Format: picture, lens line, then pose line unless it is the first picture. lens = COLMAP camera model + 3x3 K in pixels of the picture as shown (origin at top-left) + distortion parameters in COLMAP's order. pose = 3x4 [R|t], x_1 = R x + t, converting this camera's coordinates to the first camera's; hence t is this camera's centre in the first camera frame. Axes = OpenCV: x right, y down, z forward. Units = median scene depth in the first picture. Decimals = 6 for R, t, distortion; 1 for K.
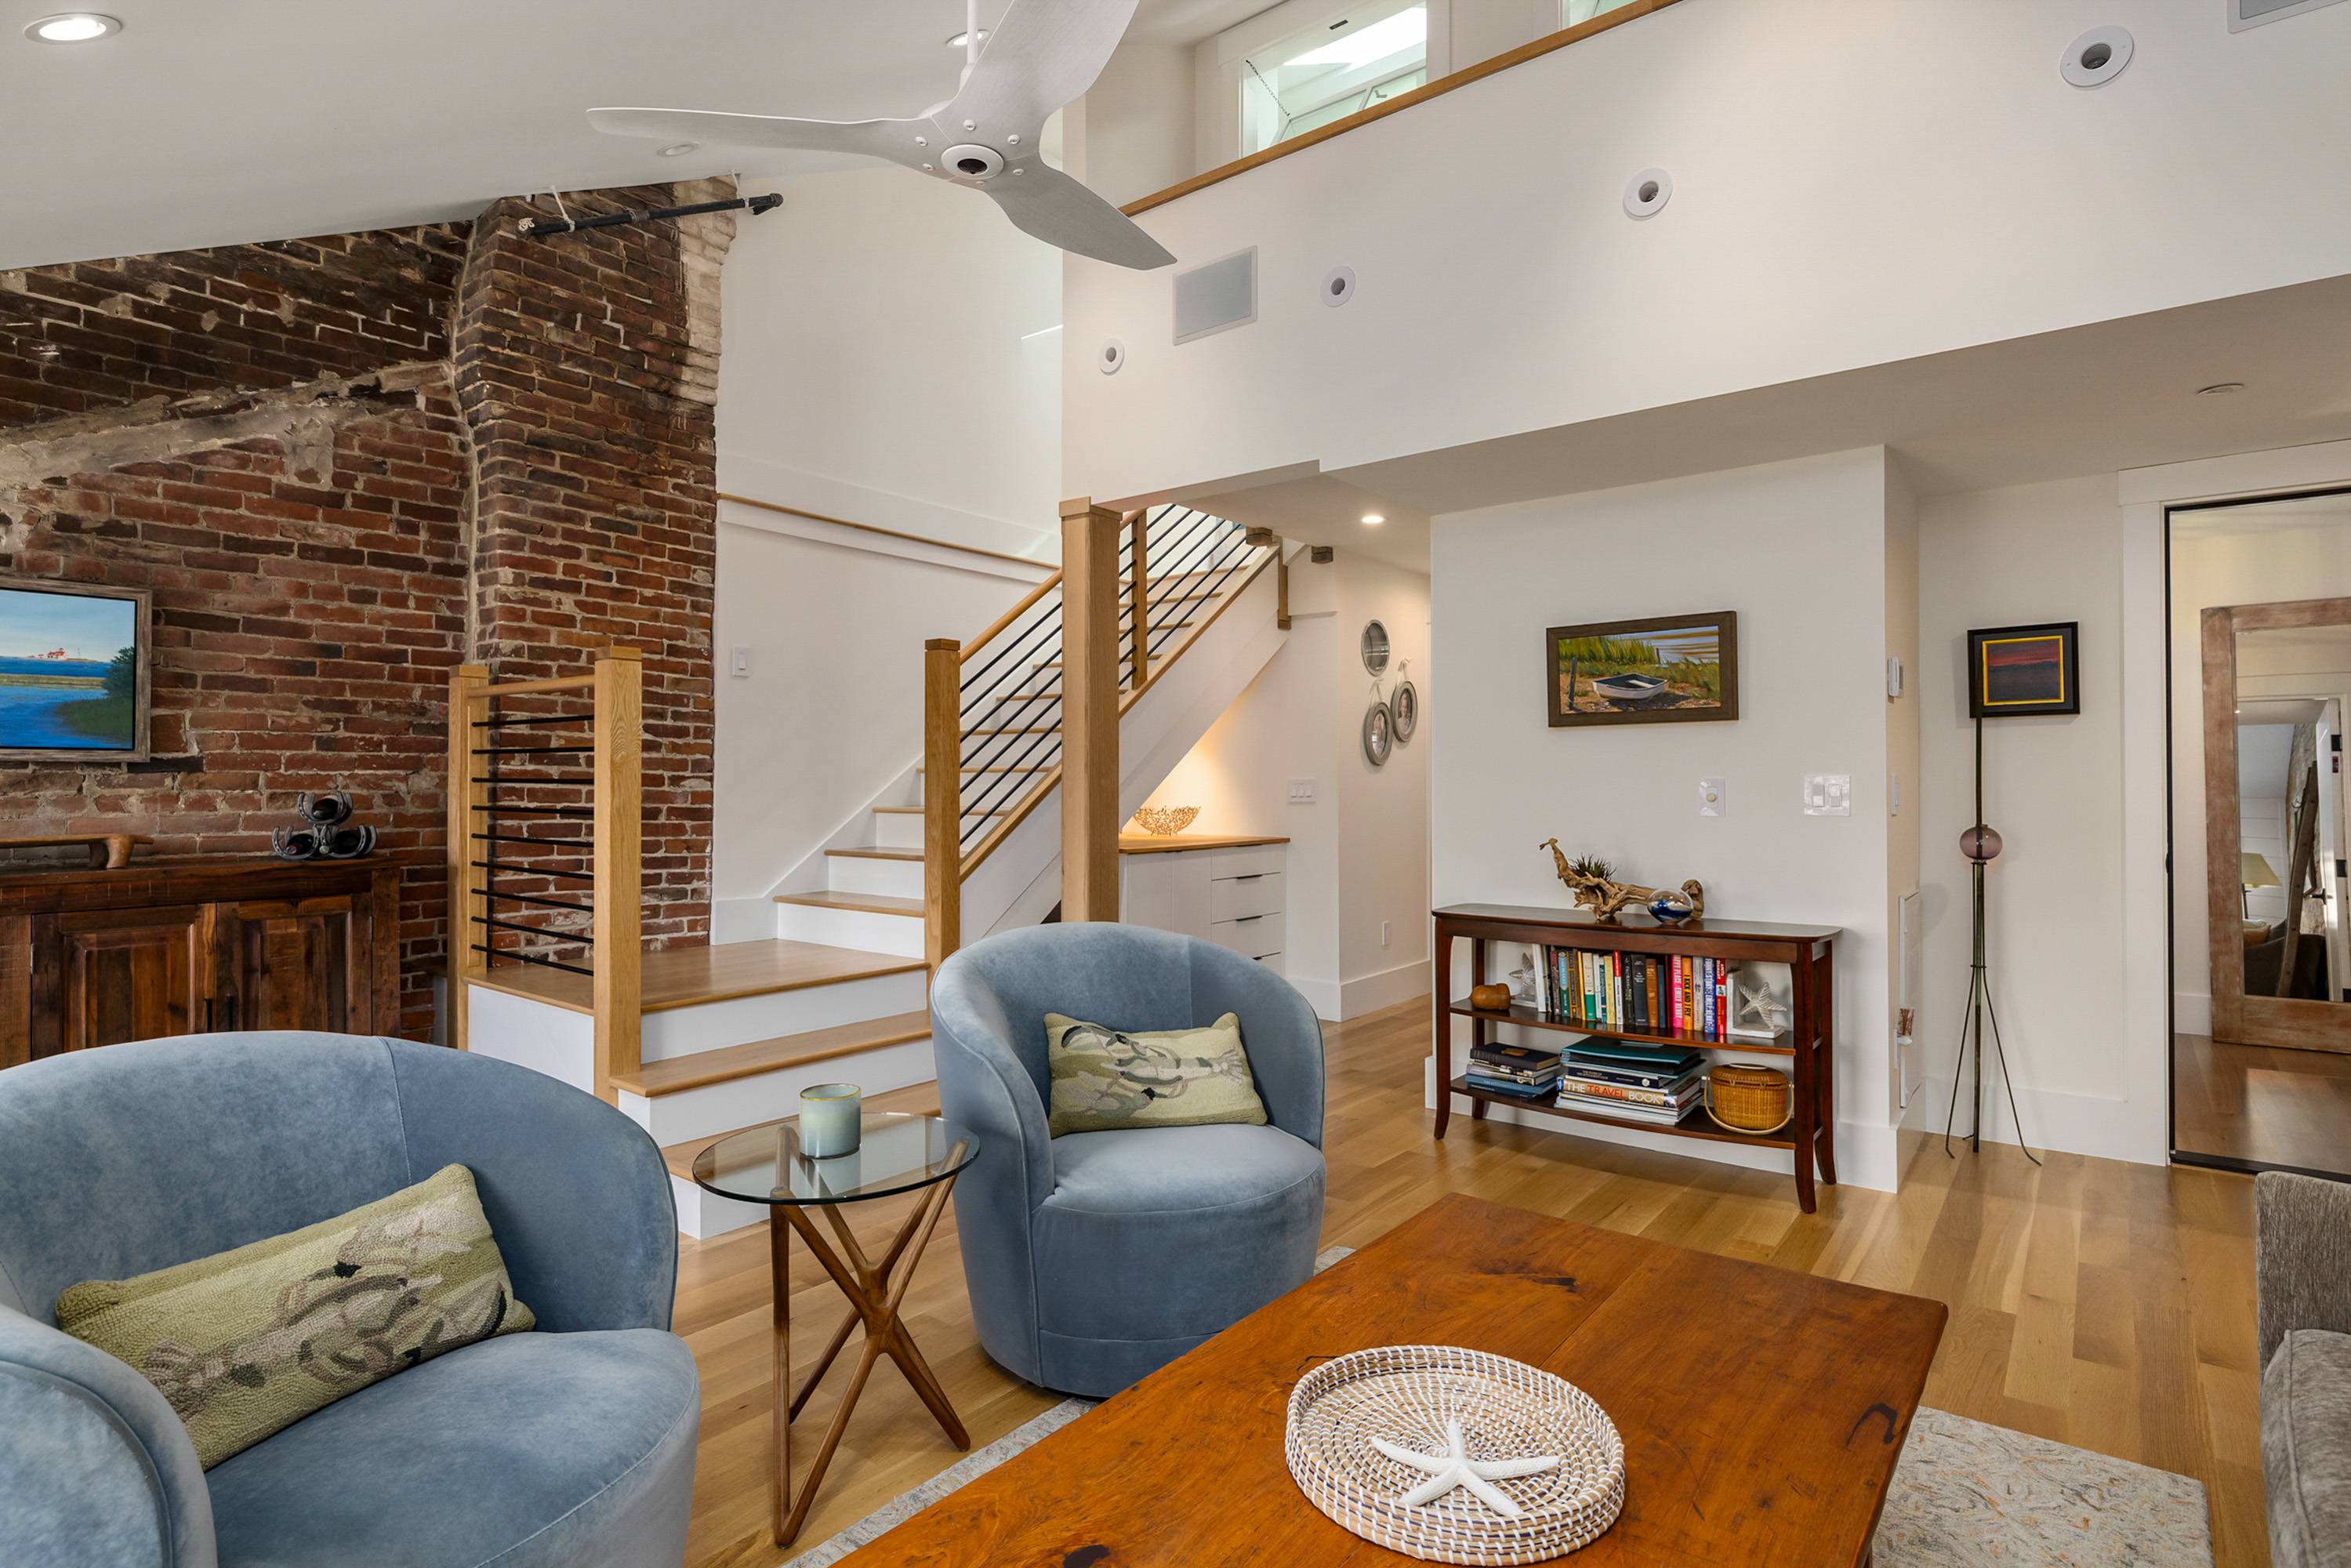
lens RADIAL K [[1186.9, 0, 1176.9], [0, 1186.9, 773.1], [0, 0, 1]] dist [-0.003888, 0.000563]
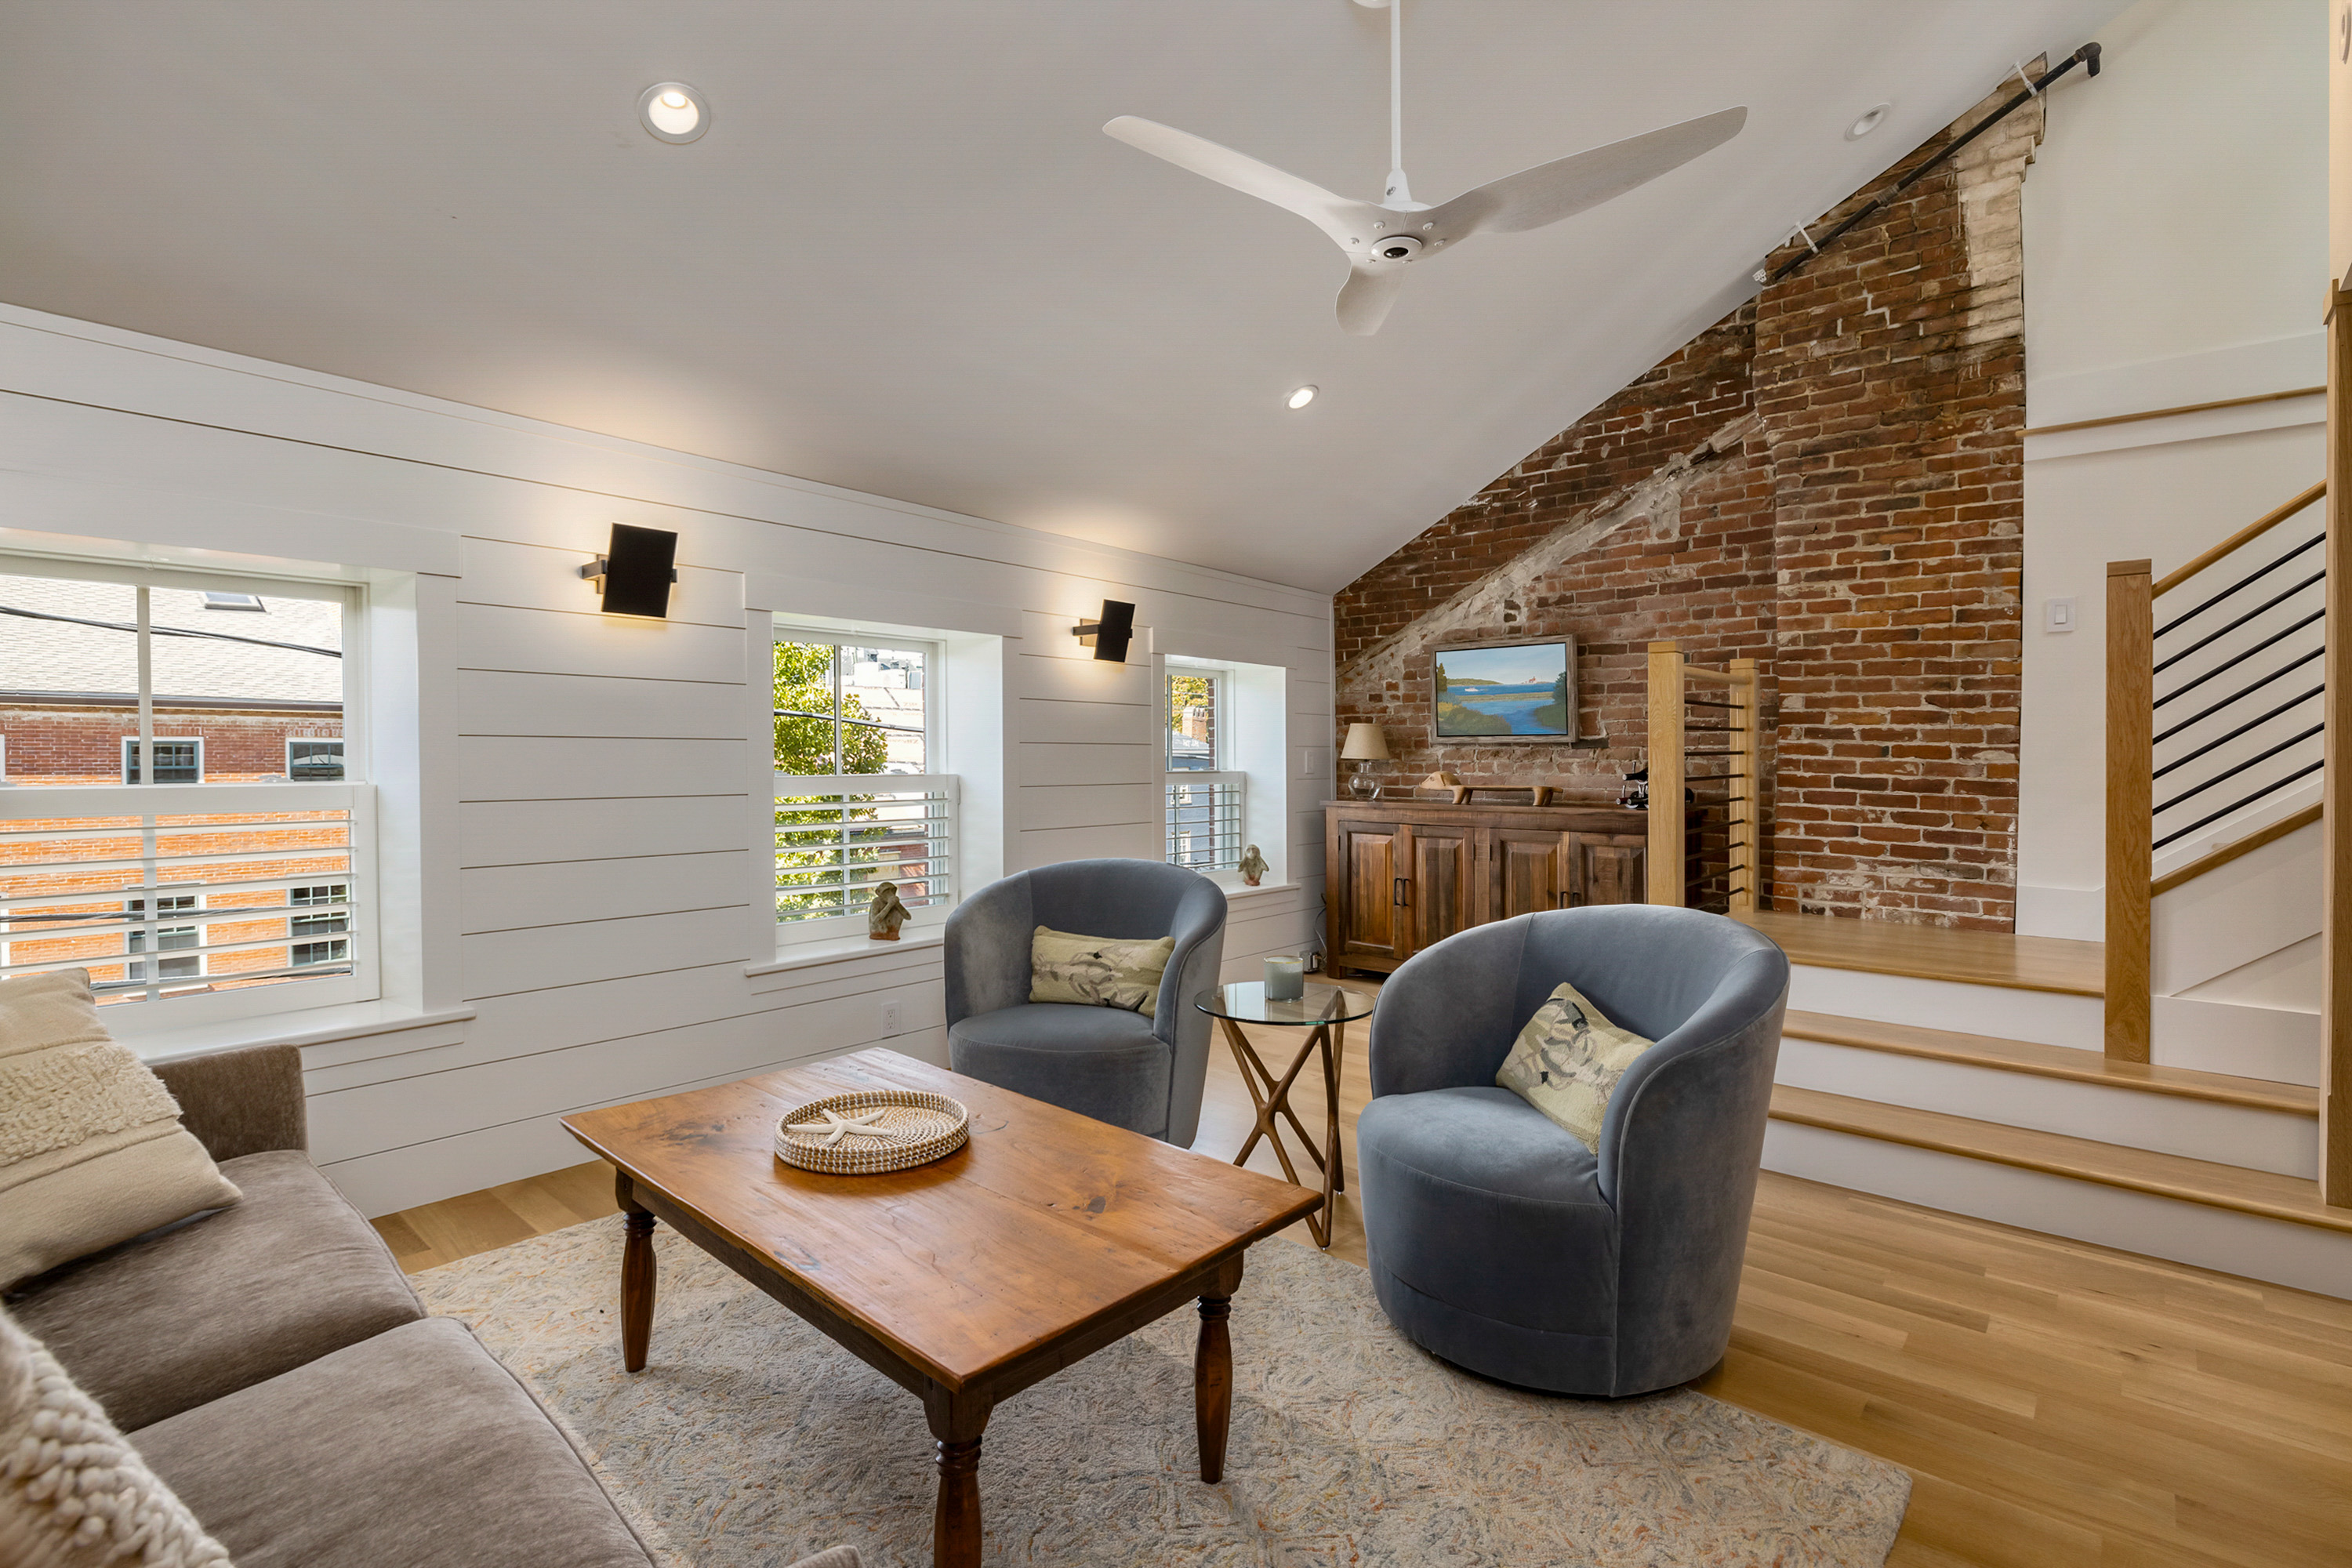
lens RADIAL K [[1098.1, 0, 1173.6], [0, 1098.1, 777.1], [0, 0, 1]] dist [-0.003847, 0.000372]
pose [[-0.067130, 0.021038, -0.997522, 0.554764], [0.009422, 0.999746, 0.020451, 0.002187], [0.997700, -0.008025, -0.067311, 0.474182]]
